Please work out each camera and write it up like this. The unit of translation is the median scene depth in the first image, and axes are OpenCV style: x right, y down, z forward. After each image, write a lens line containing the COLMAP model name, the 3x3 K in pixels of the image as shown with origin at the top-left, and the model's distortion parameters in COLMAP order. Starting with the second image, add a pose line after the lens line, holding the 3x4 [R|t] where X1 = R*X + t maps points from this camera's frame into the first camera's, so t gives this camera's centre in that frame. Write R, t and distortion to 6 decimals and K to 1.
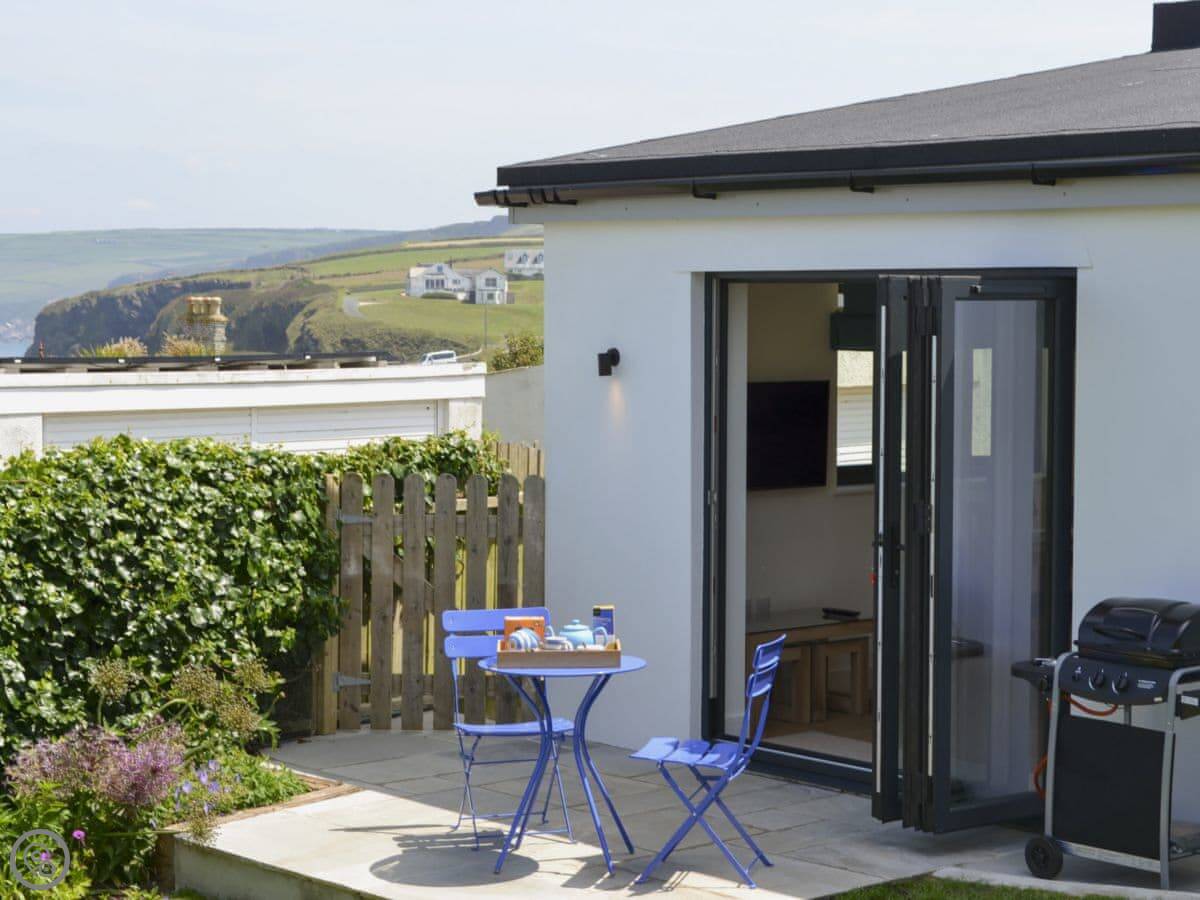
lens RADIAL K [[2559.4, 0, 600.0], [0, 2559.4, 450.0], [0, 0, 1]] dist [0.003084, 0.212108]
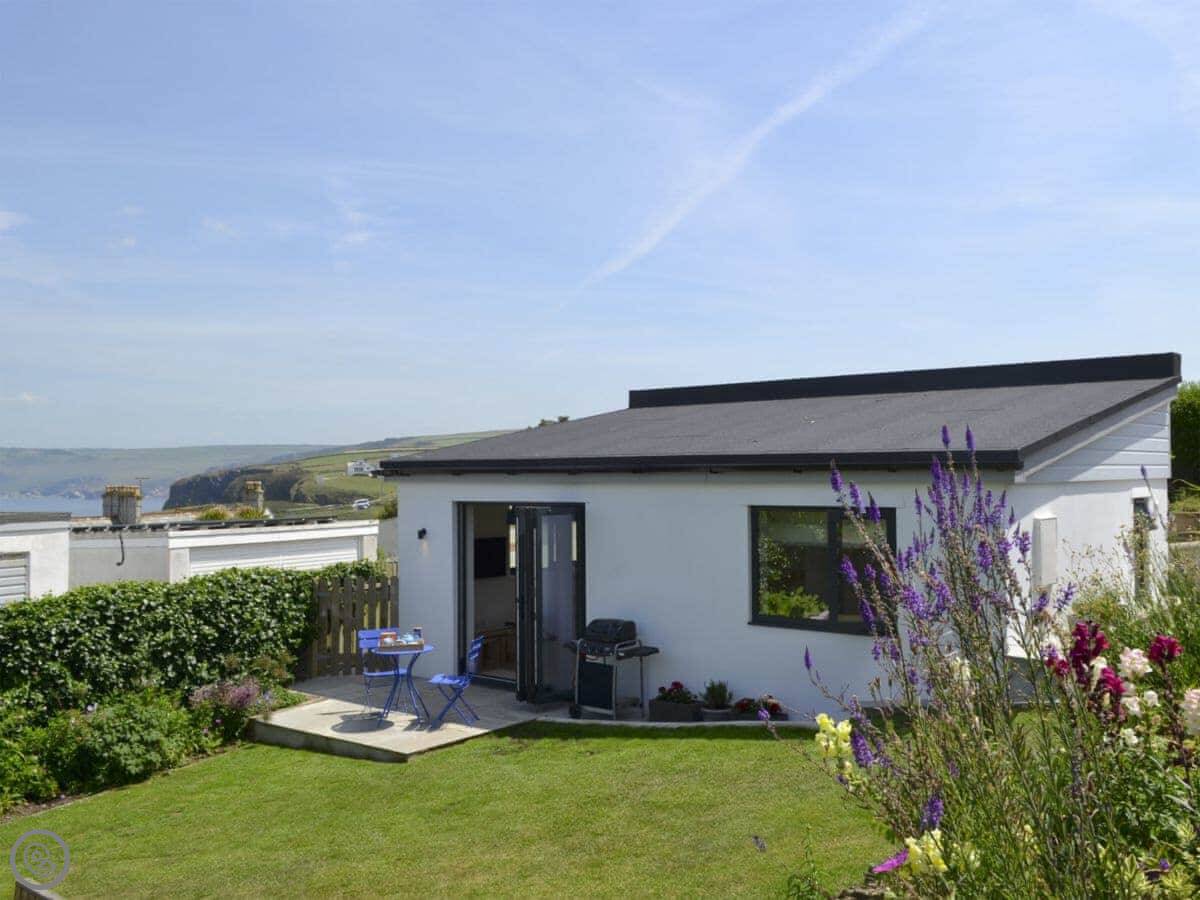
lens RADIAL K [[1089.6, 0, 628.4], [0, 1089.6, 453.1], [0, 0, 1]] dist [0.011493, 0.025089]
pose [[0.984041, -0.006978, 0.177803, 0.015560], [0.021341, 0.996647, -0.078995, -0.026713], [-0.176655, 0.081528, 0.980890, -0.196992]]
